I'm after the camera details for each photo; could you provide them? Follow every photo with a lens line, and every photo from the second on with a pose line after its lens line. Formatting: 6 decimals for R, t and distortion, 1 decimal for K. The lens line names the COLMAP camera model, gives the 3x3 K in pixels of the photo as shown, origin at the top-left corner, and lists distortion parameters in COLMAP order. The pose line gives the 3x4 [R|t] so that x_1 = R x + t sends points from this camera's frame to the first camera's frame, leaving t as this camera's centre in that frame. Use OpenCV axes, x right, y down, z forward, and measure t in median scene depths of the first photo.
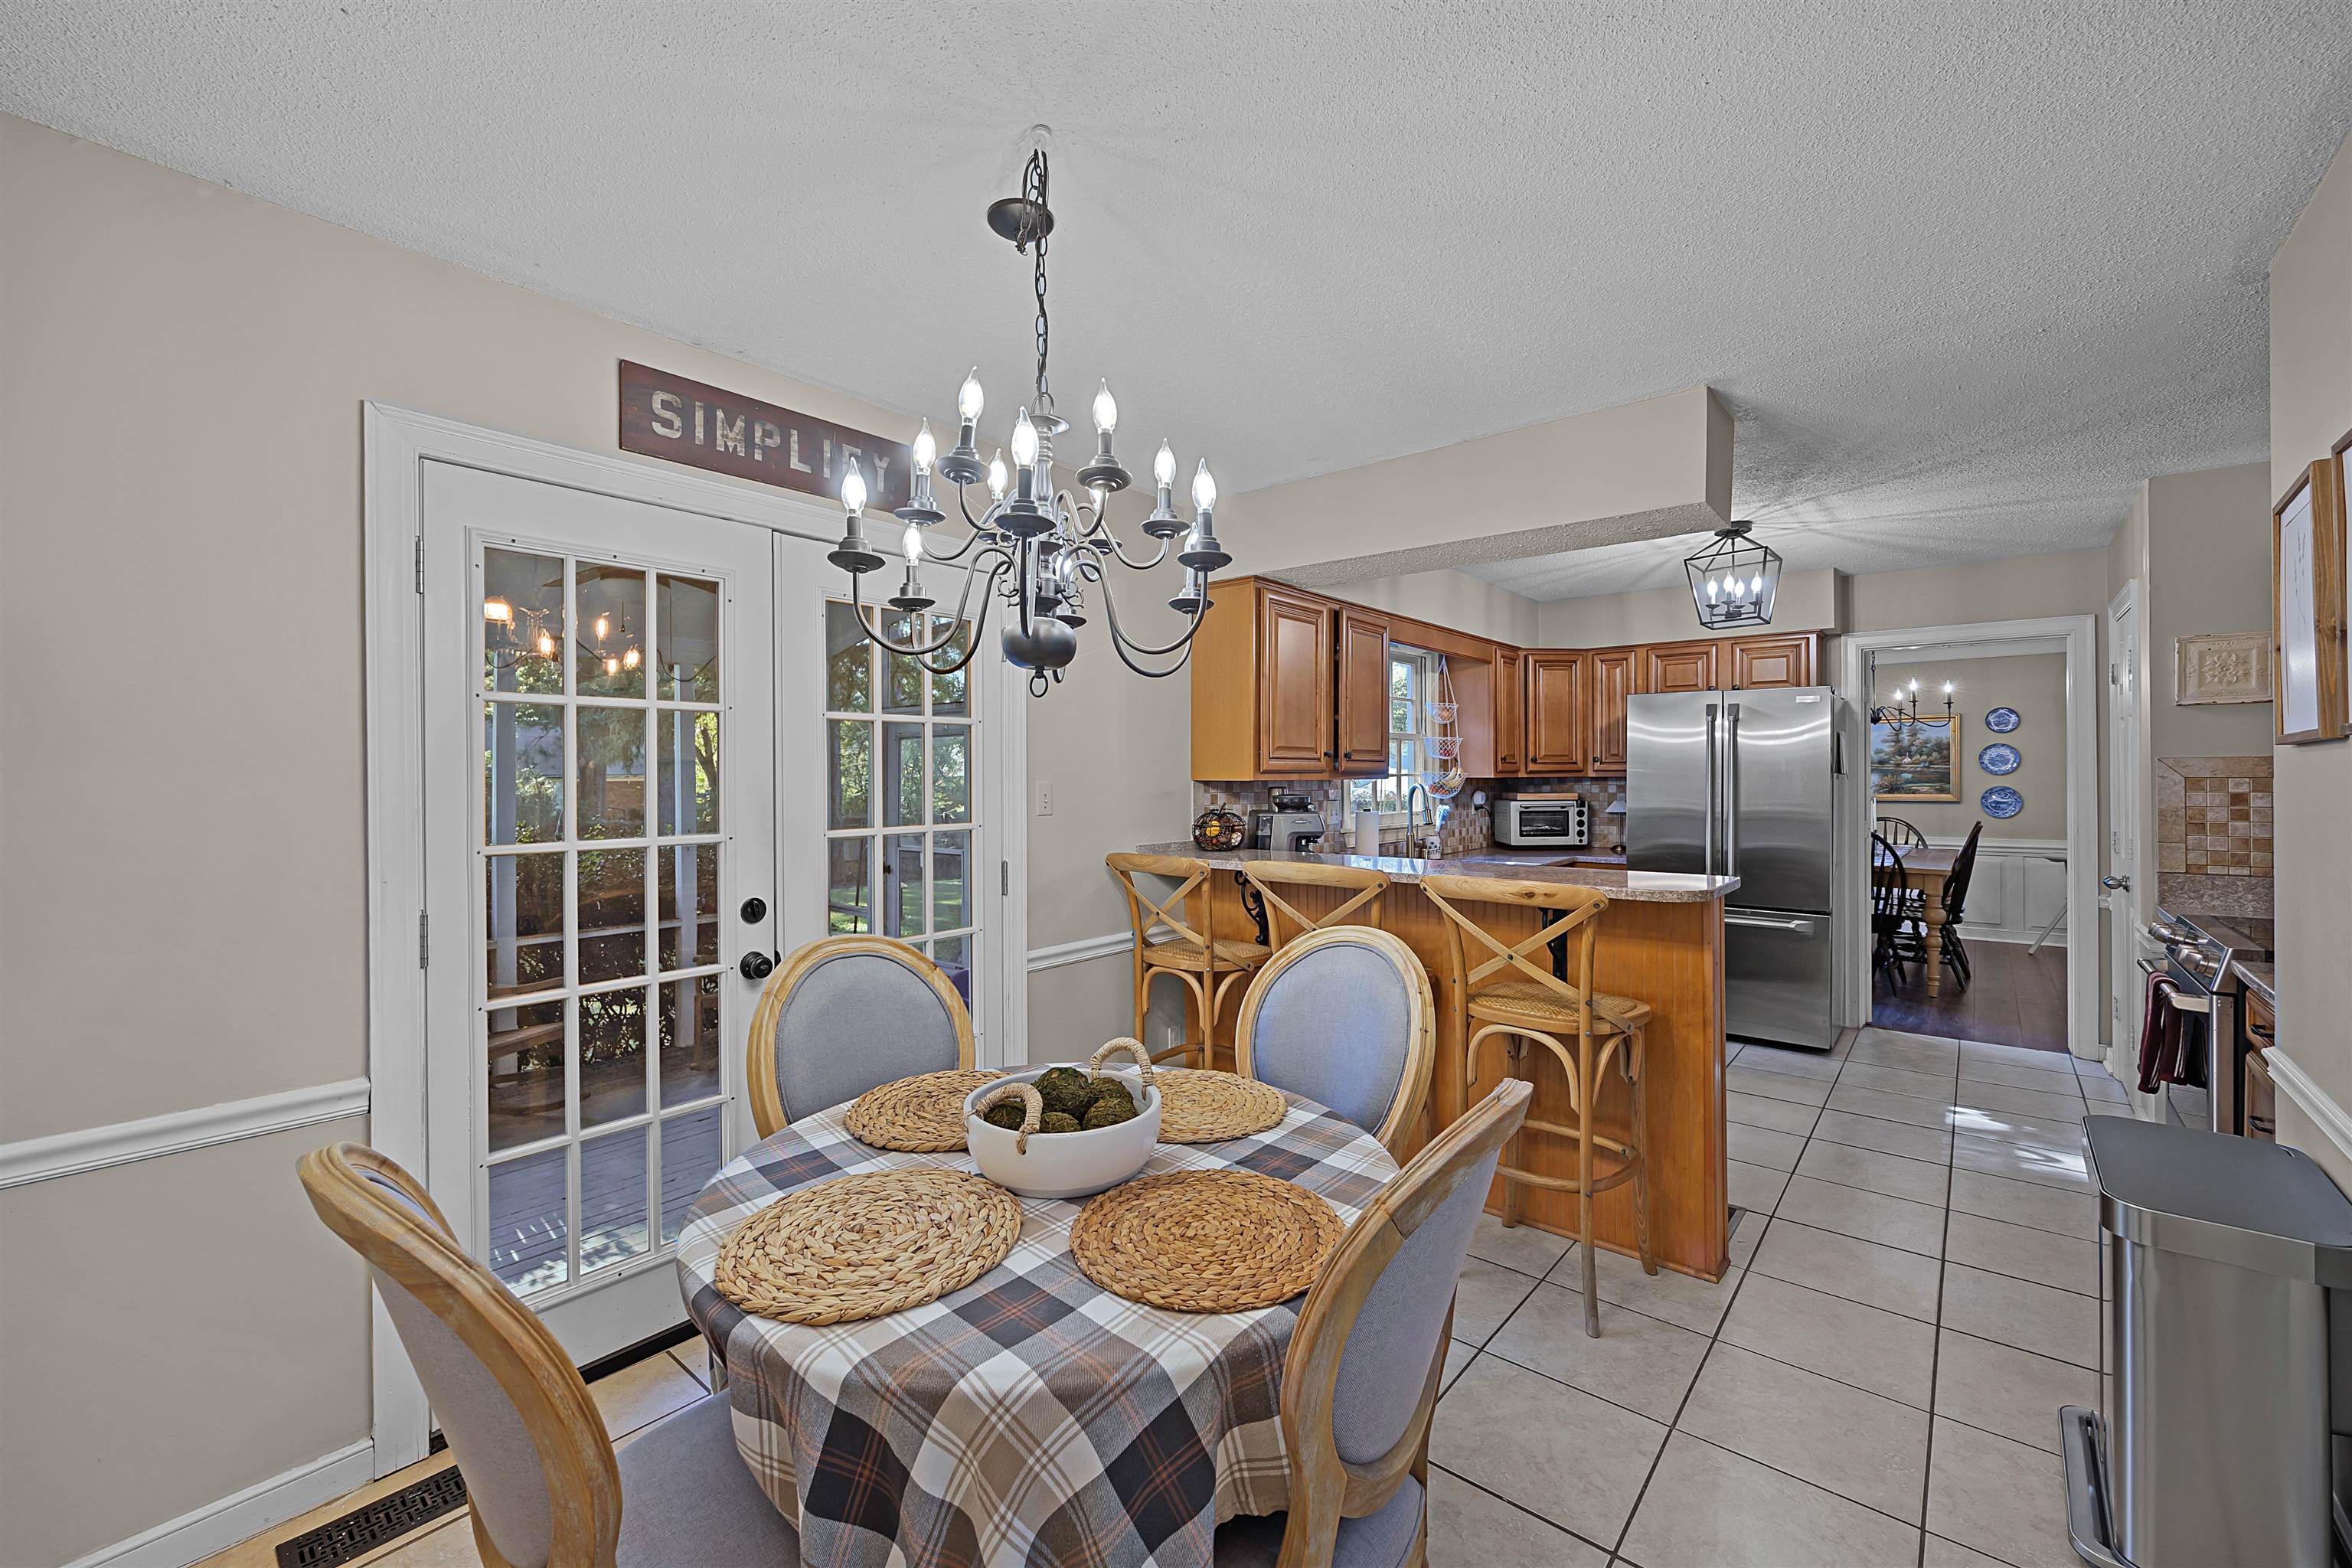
lens RADIAL K [[946.5, 0, 1181.5], [0, 946.5, 779.1], [0, 0, 1]] dist [0.000370, -0.000157]
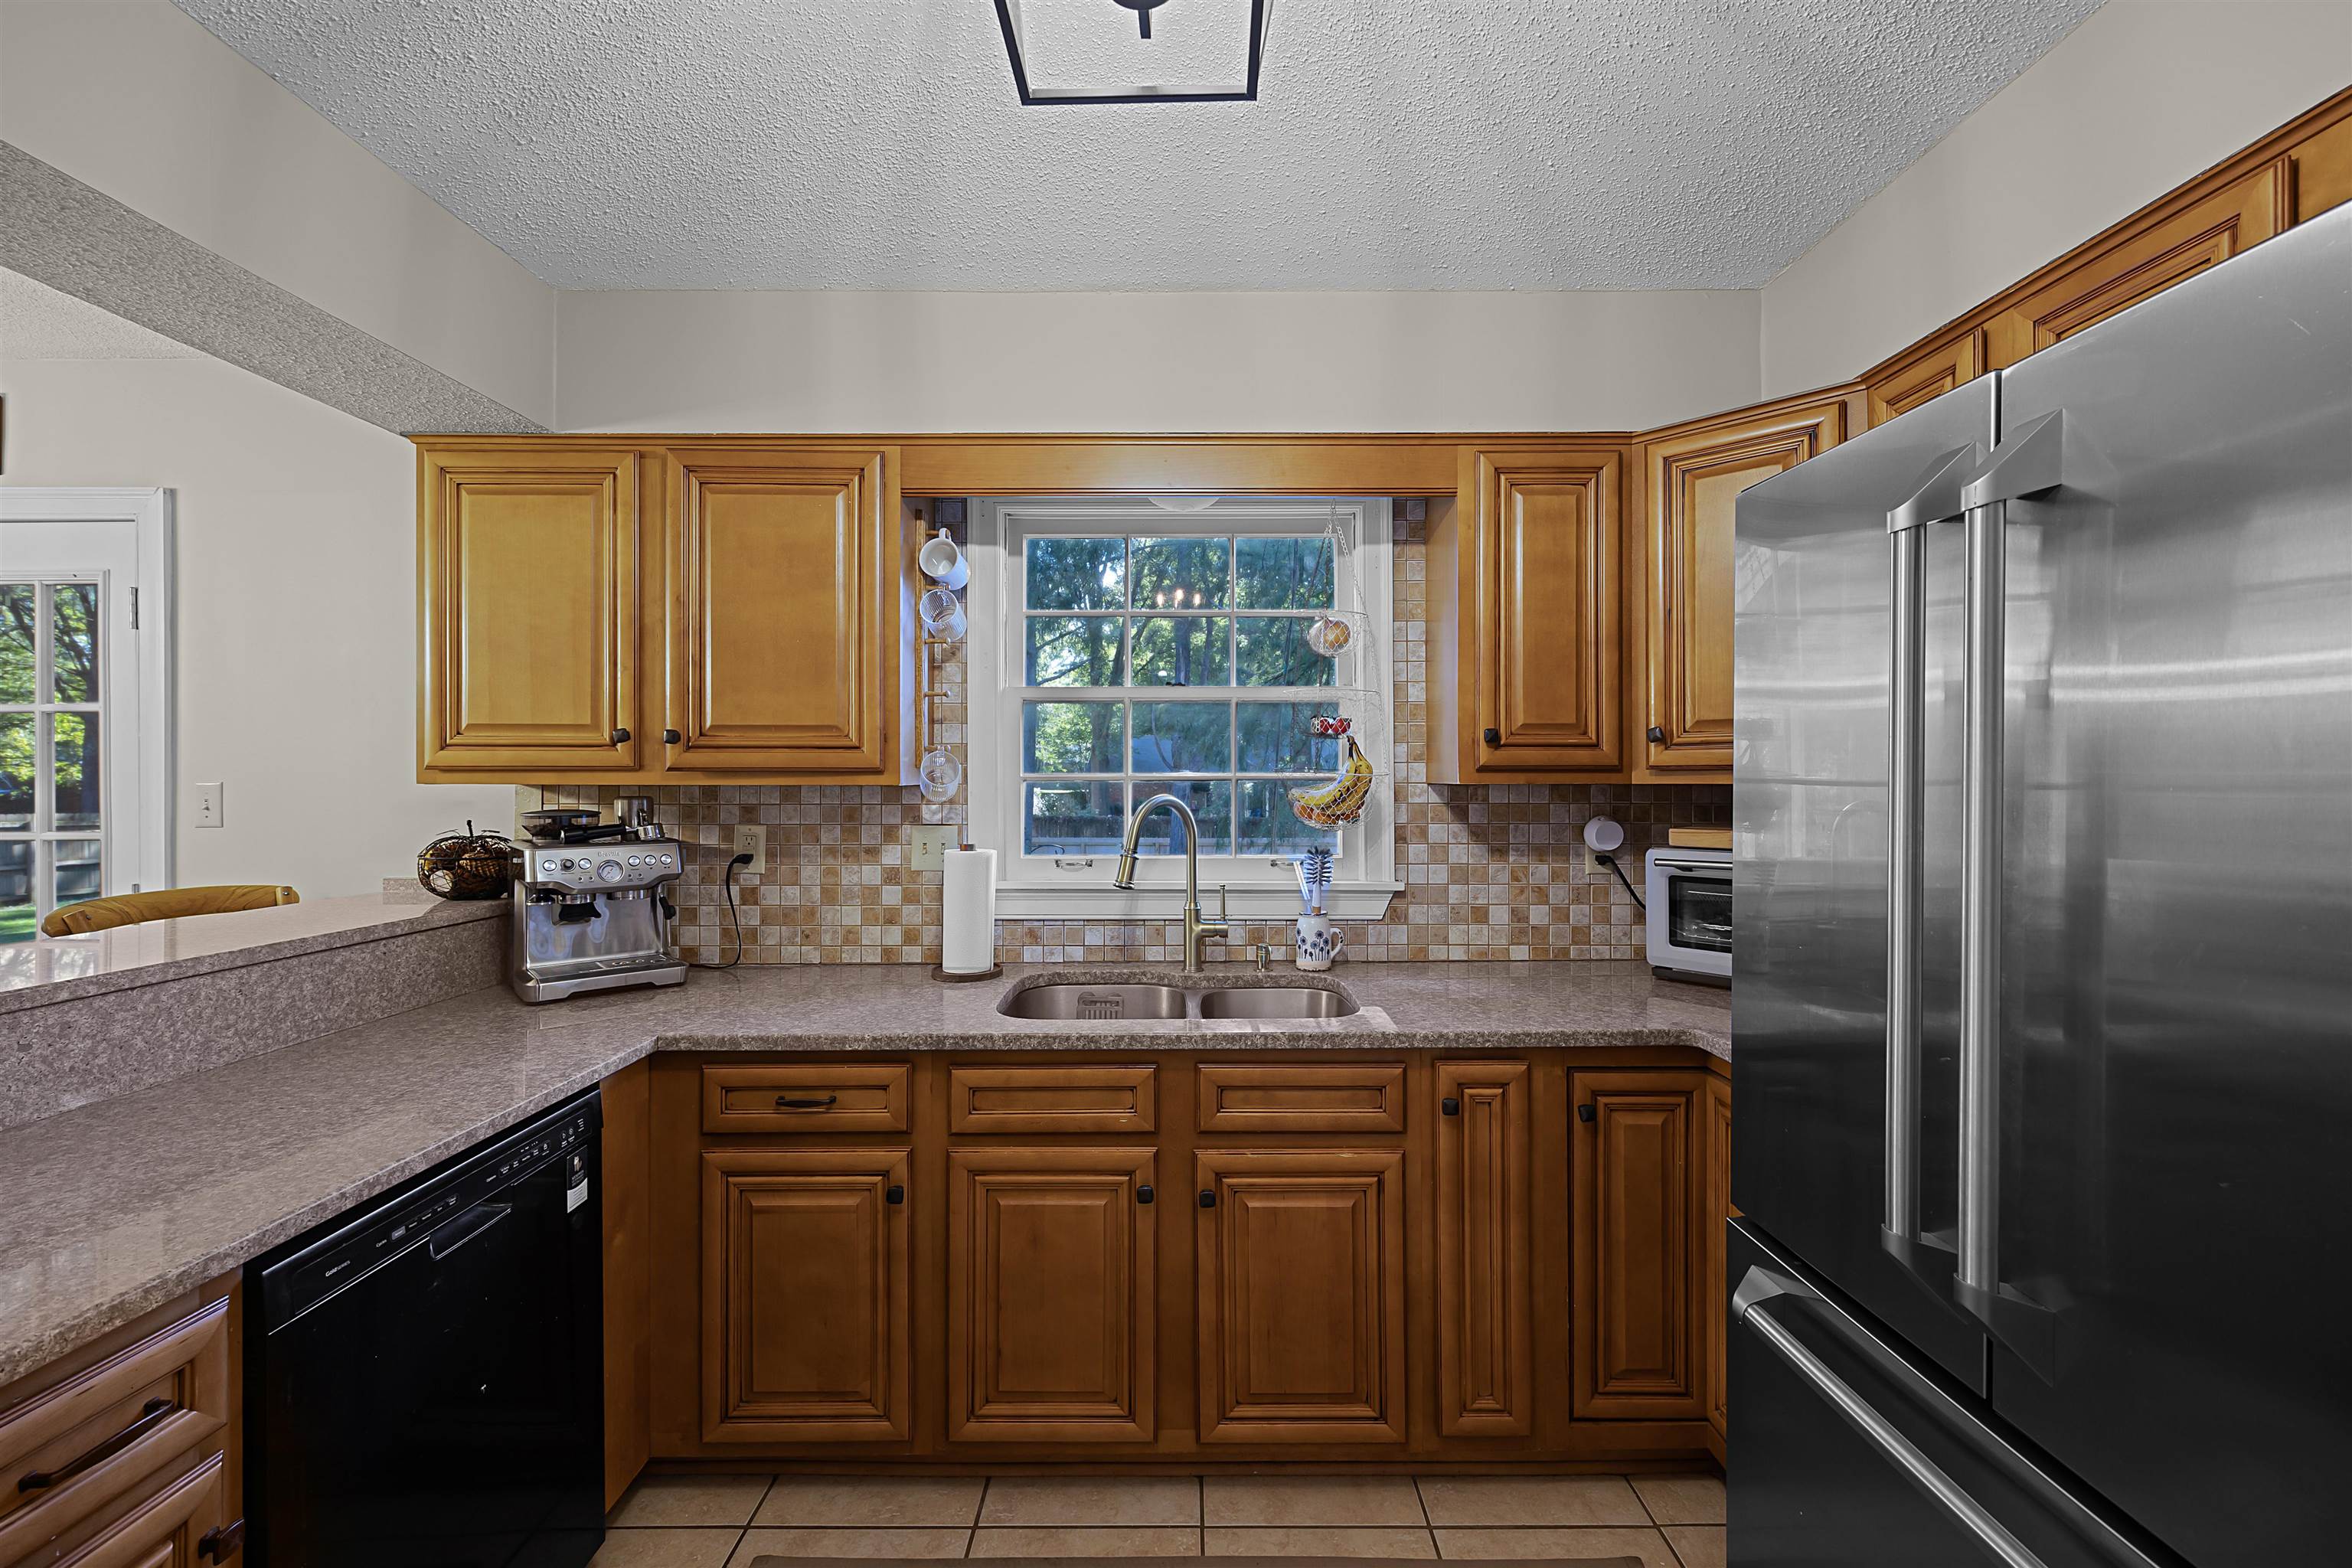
lens RADIAL K [[937.6, 0, 1177.9], [0, 937.6, 777.8], [0, 0, 1]] dist [-0.001033, 0.000142]
pose [[0.642563, 0.003624, -0.766225, 0.606990], [-0.005507, 0.999985, 0.000111, -0.004130], [0.766213, 0.004148, 0.642573, 0.729045]]
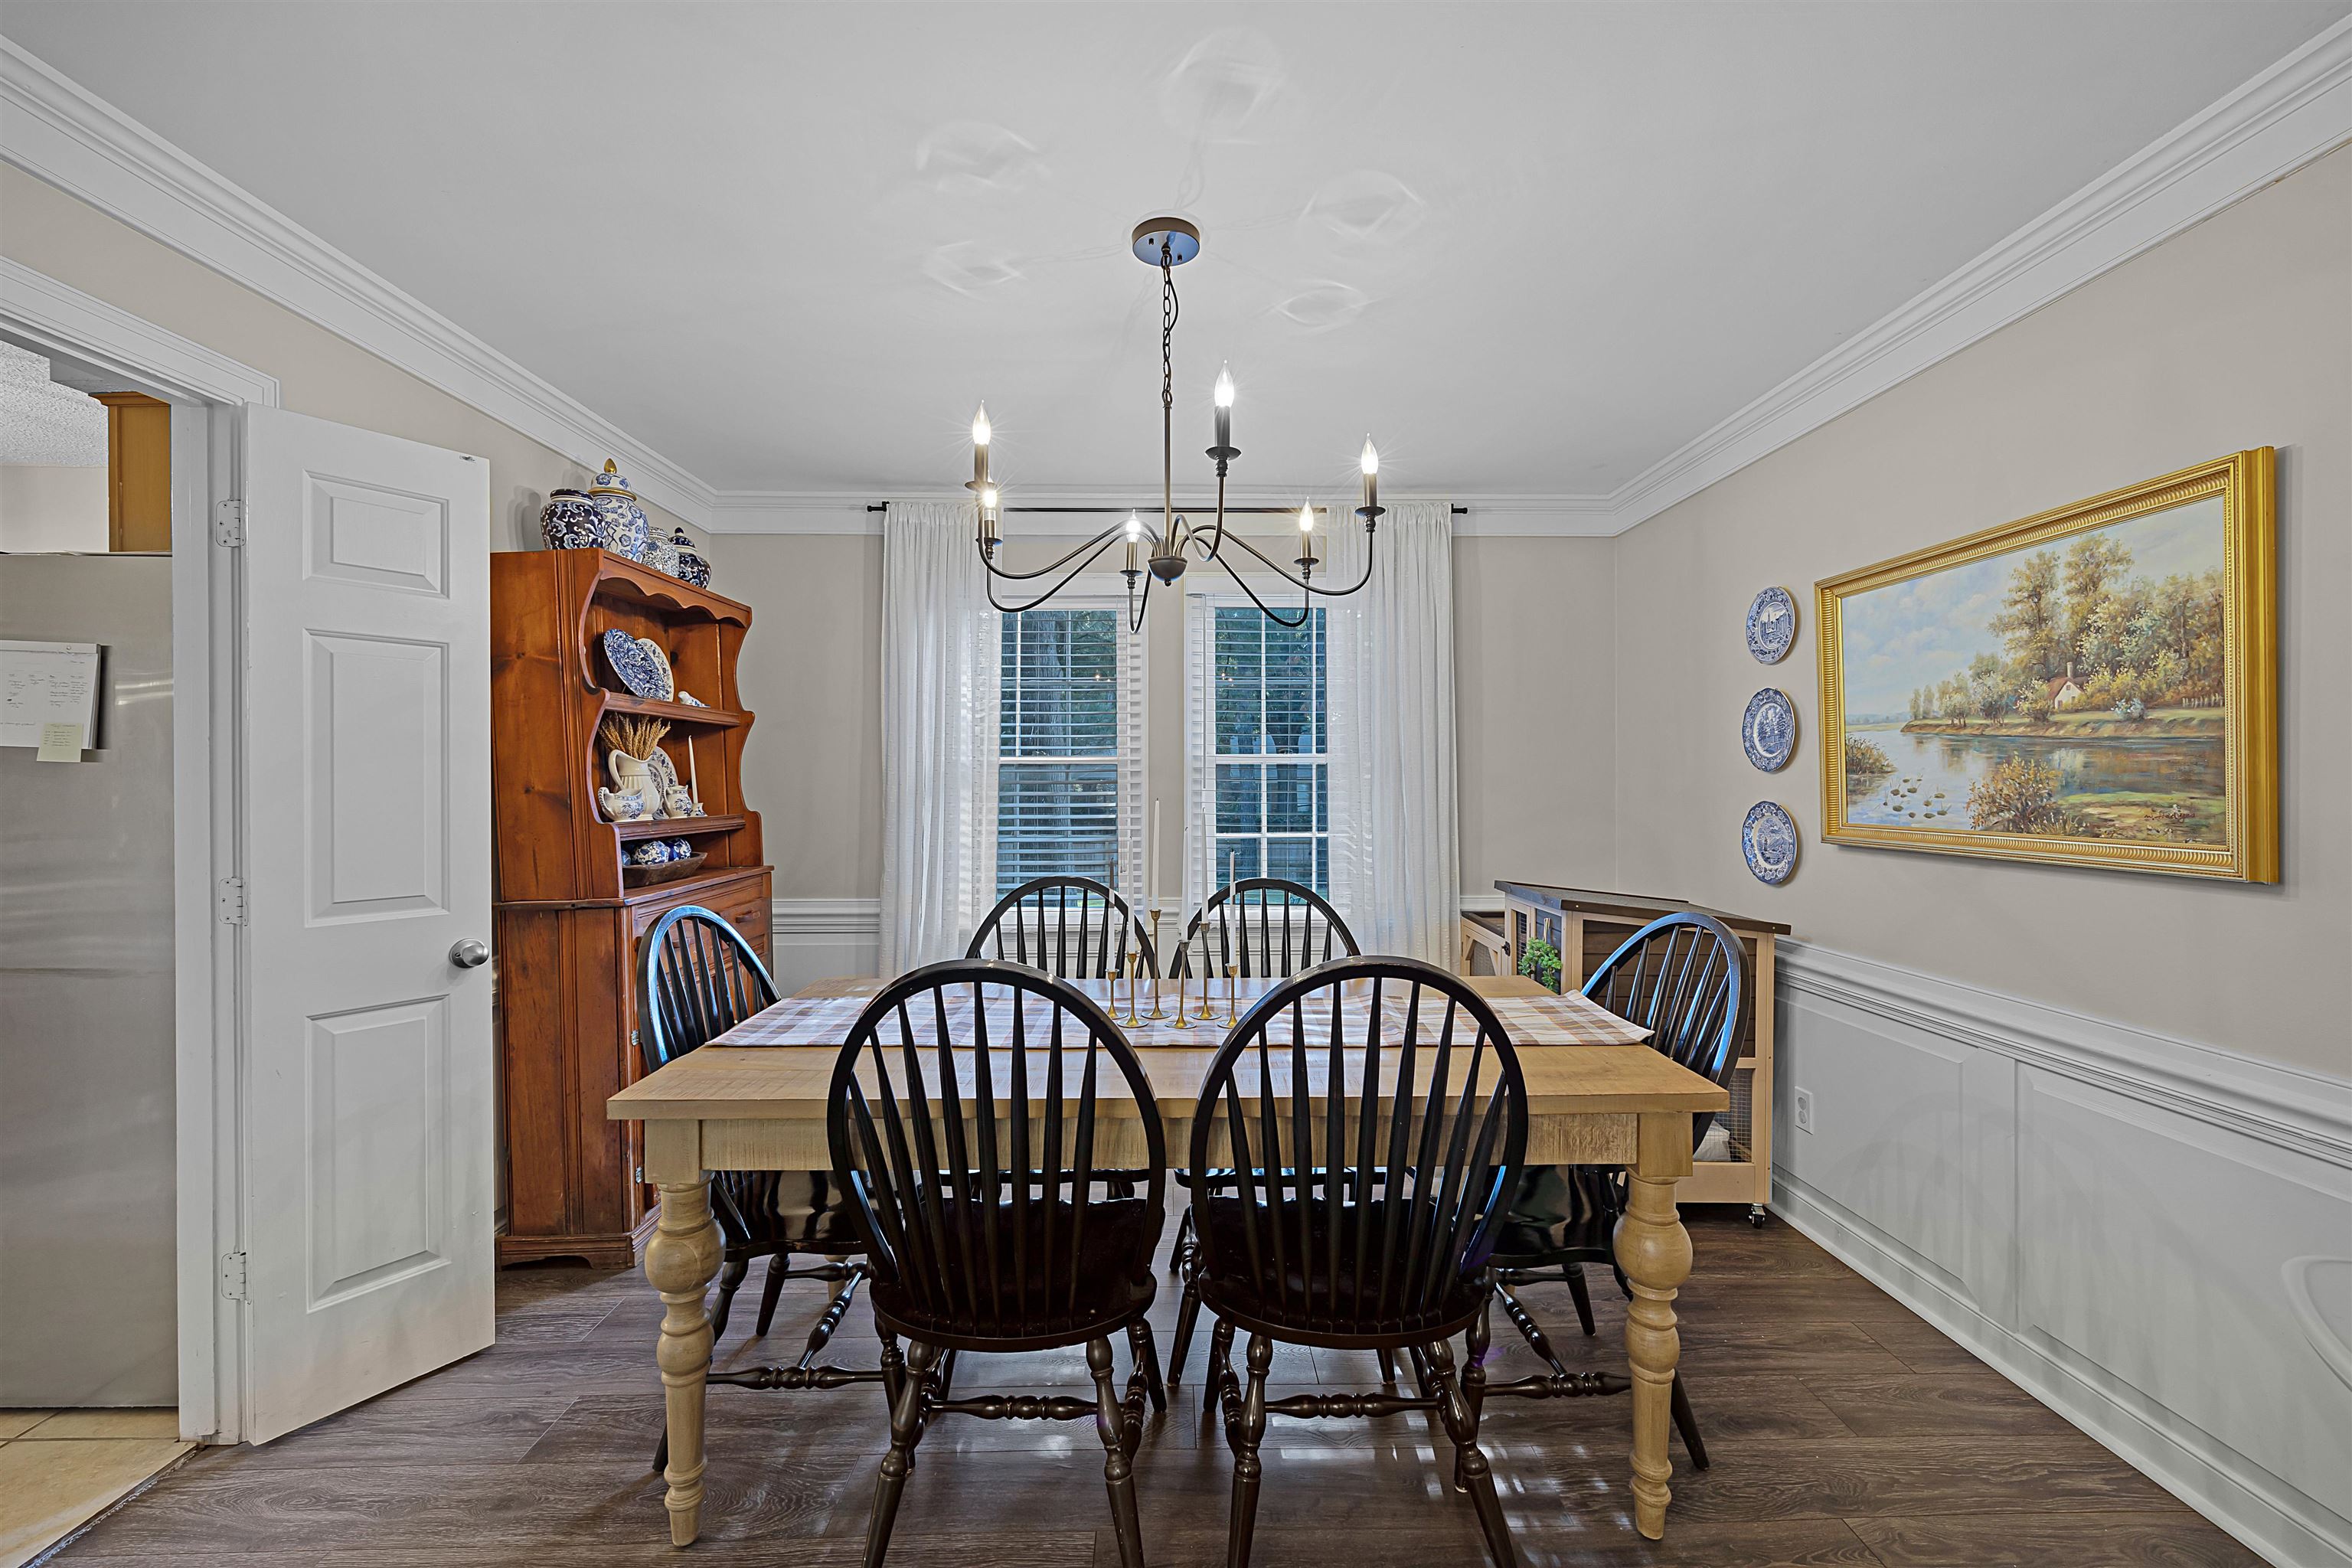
lens RADIAL K [[937.6, 0, 1177.9], [0, 937.6, 777.8], [0, 0, 1]] dist [-0.001033, 0.000142]
pose [[0.654853, 0.000499, -0.755756, 1.310124], [-0.003132, 0.999993, -0.002053, 0.003591], [0.755750, 0.003712, 0.654850, 1.103856]]
